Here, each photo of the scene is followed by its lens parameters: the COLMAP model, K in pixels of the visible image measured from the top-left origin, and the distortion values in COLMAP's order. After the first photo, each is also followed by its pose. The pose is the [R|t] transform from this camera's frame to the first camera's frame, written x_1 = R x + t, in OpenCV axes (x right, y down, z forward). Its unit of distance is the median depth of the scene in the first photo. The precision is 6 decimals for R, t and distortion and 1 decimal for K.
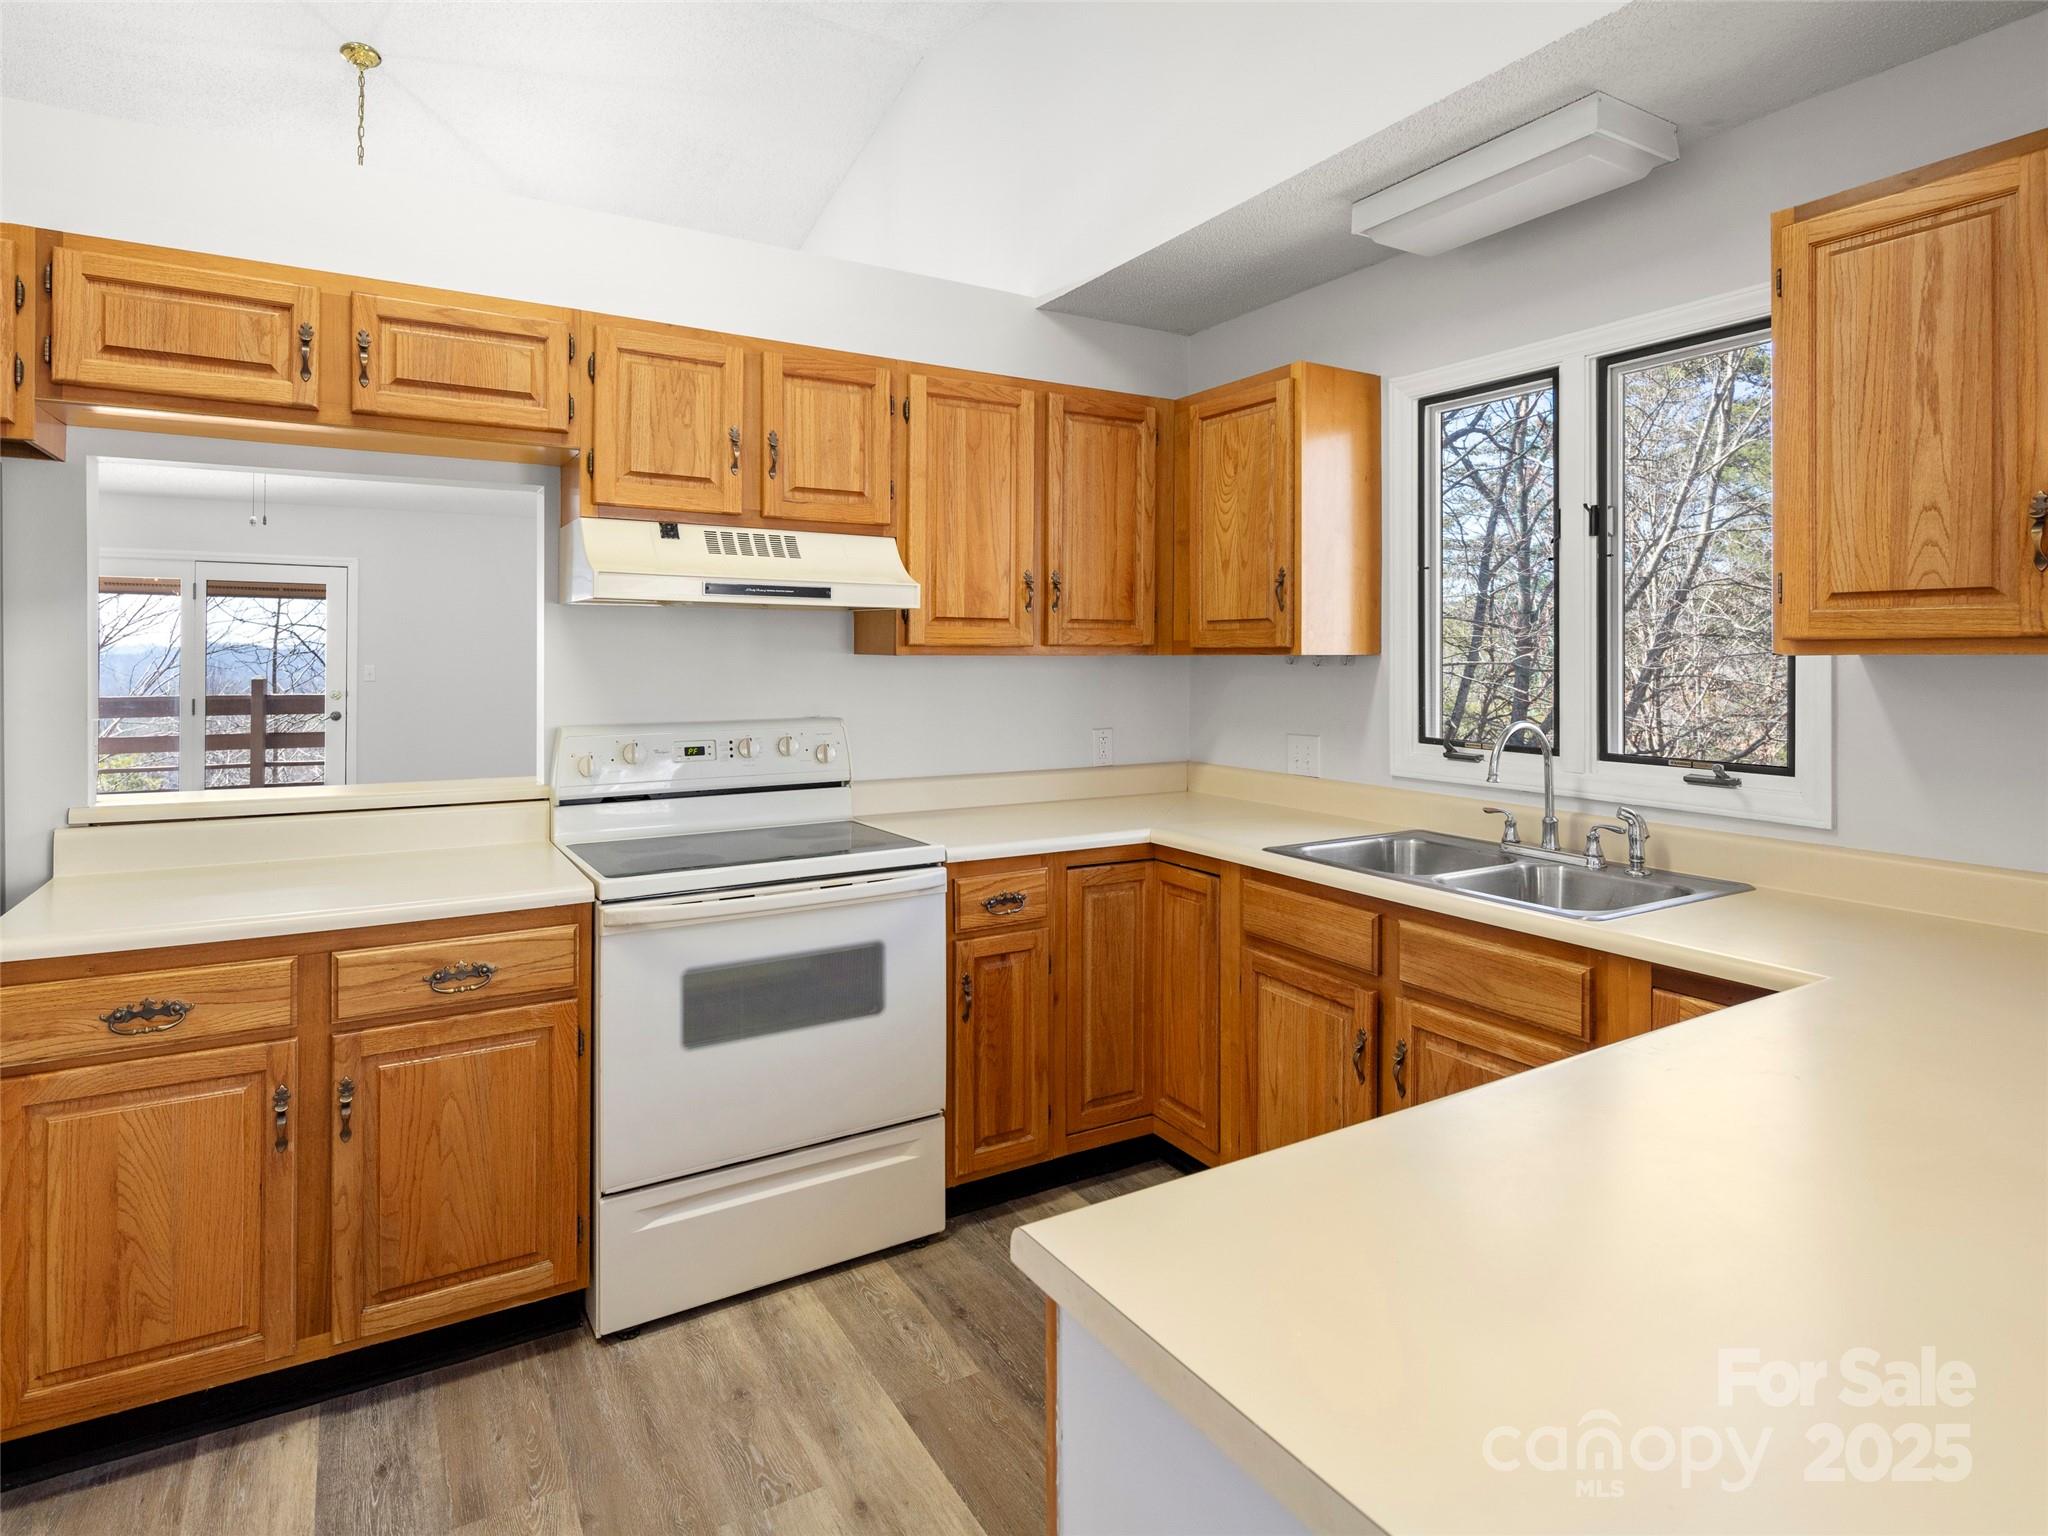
lens RADIAL K [[1128.5, 0, 1037.9], [0, 1128.5, 647.8], [0, 0, 1]] dist [-0.001258, -0.002207]
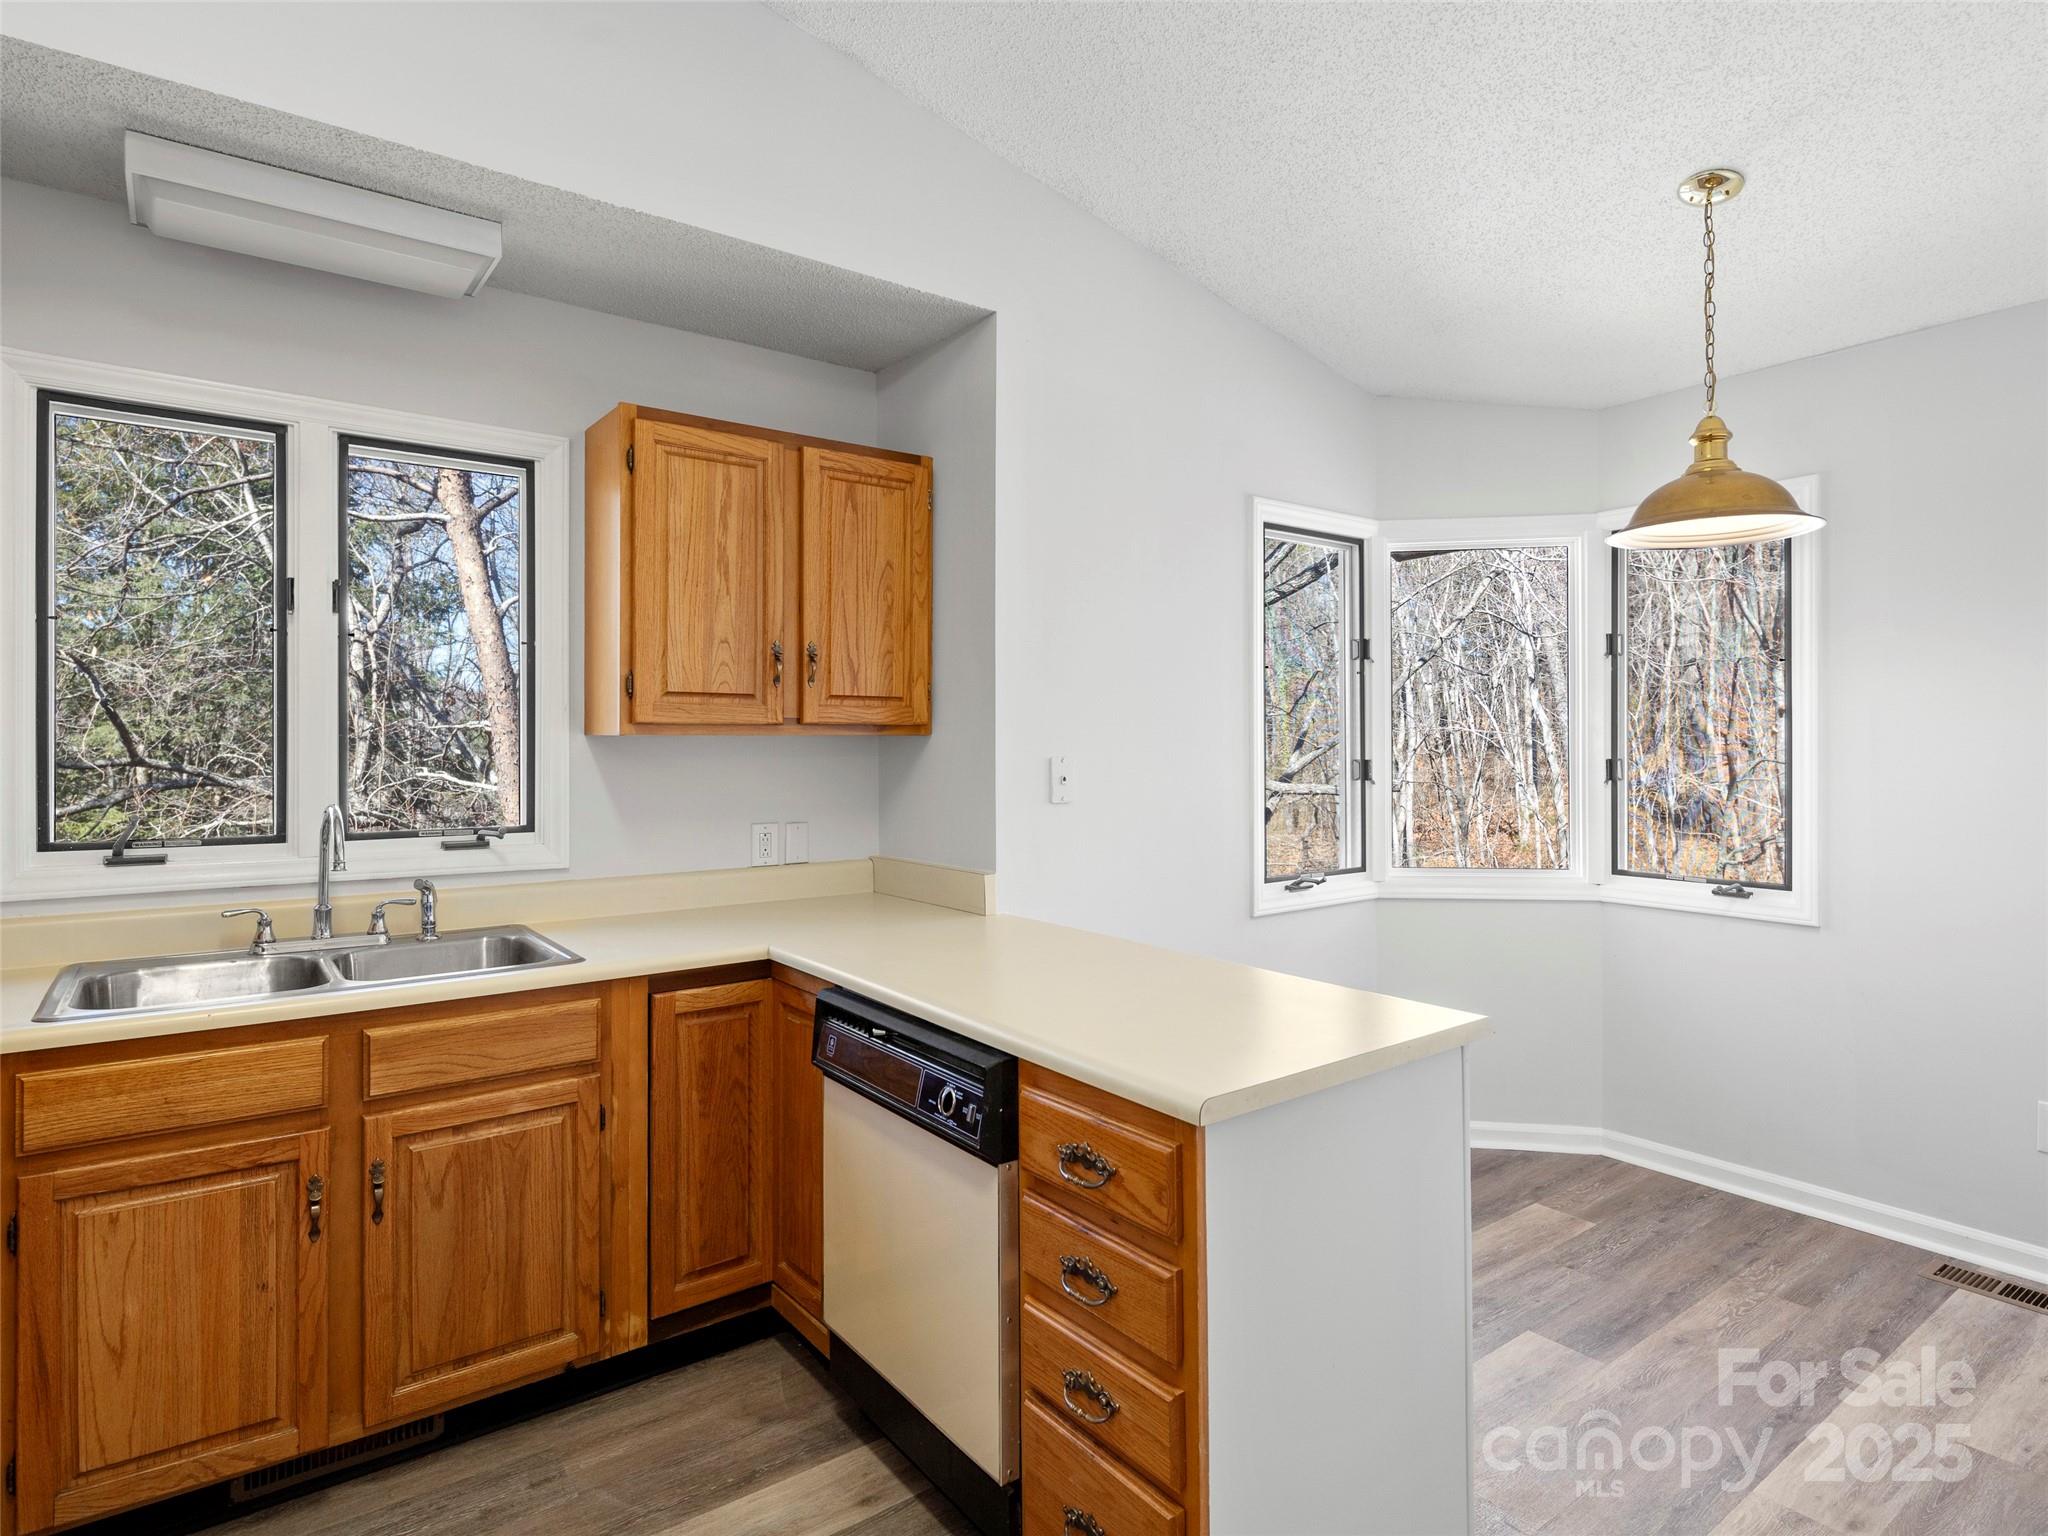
lens RADIAL K [[1107.9, 0, 1027.7], [0, 1107.9, 750.6], [0, 0, 1]] dist [0.006427, -0.007327]
pose [[-0.100844, -0.011086, 0.994840, -0.541917], [-0.008187, 0.999913, 0.010313, 0.005494], [-0.994869, -0.007105, -0.100926, 0.508465]]
